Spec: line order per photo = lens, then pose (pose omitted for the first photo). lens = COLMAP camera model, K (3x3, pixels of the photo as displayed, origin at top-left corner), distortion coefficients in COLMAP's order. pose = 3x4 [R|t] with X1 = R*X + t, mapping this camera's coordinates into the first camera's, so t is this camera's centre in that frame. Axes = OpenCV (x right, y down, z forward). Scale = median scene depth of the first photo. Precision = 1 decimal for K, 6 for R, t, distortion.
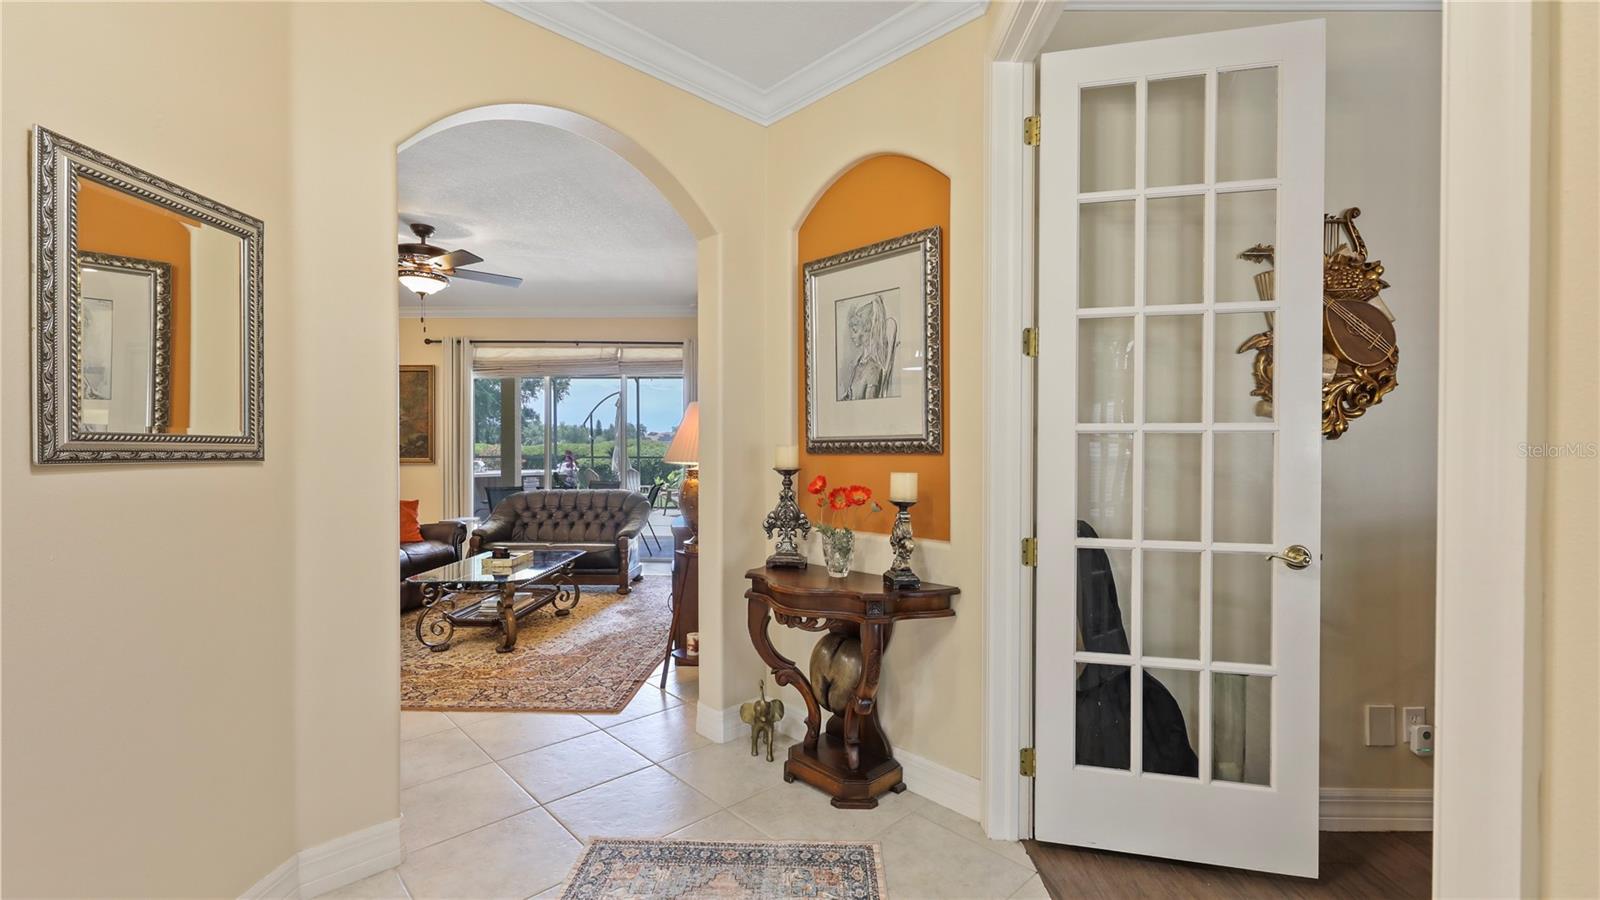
lens RADIAL K [[675.5, 0, 800.3], [0, 675.5, 457.2], [0, 0, 1]] dist [0.000741, 0.000077]
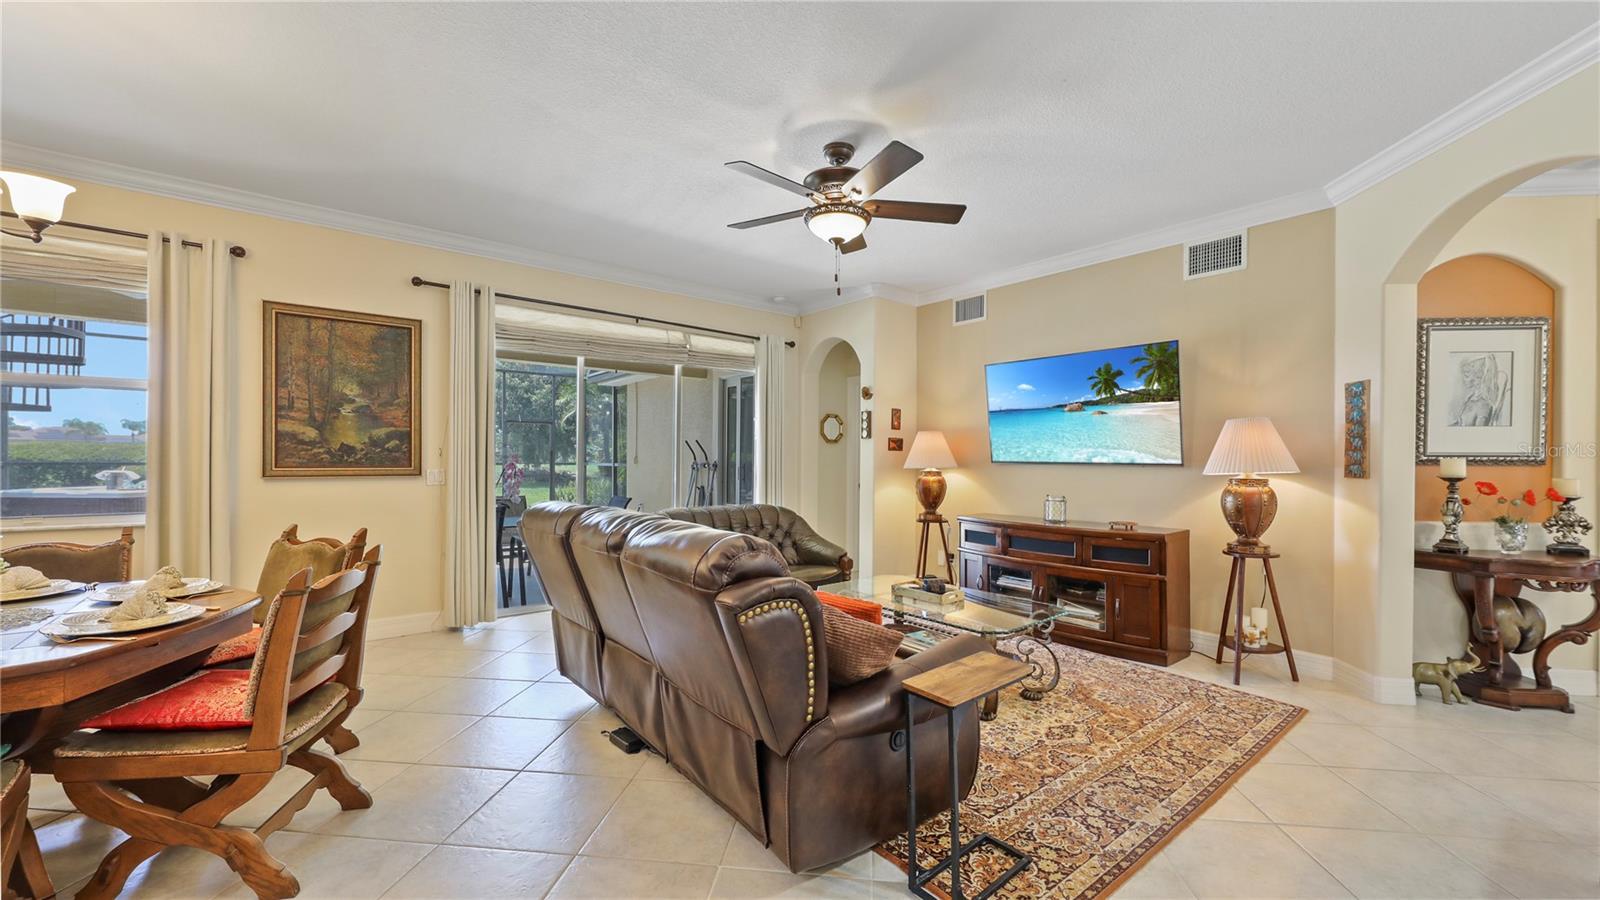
lens RADIAL K [[613.4, 0, 799.6], [0, 613.4, 460.3], [0, 0, 1]] dist [0.003110, -0.000029]
pose [[0.764469, 0.002198, 0.644657, -0.747908], [-0.000336, 0.999995, -0.003011, -0.004787], [-0.644661, 0.002086, 0.764466, 0.388149]]
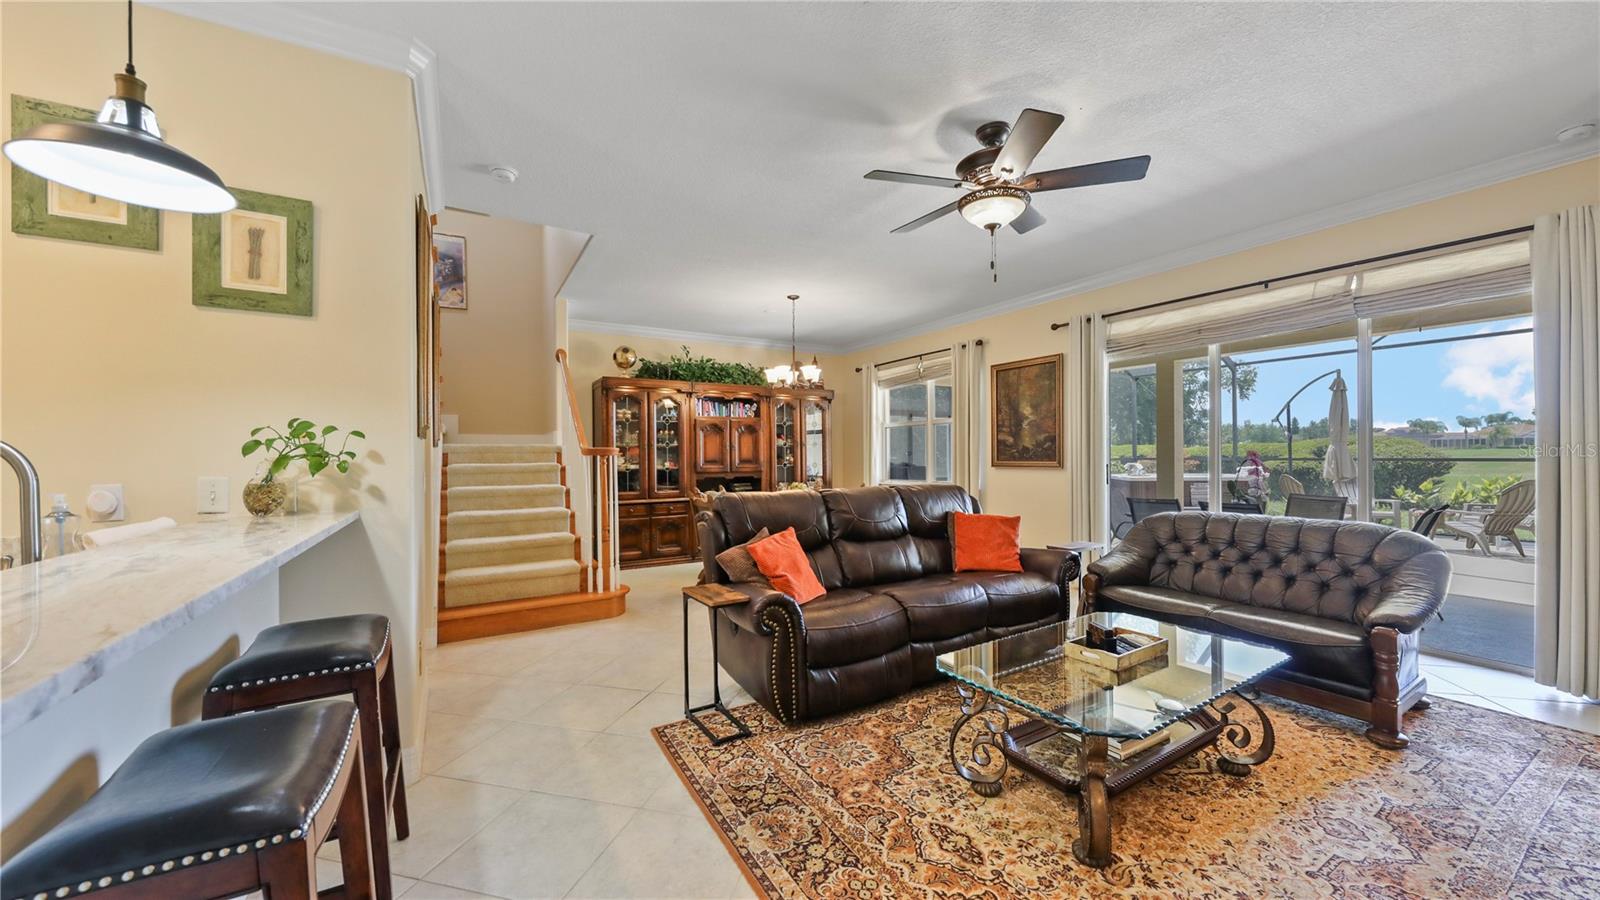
lens RADIAL K [[569.6, 0, 801.0], [0, 569.6, 456.8], [0, 0, 1]] dist [0.000107, -0.000138]
pose [[0.538210, -0.002370, -0.842808, -0.128689], [0.000851, 0.999997, -0.002269, -0.004322], [0.842810, 0.000504, 0.538210, 0.385056]]
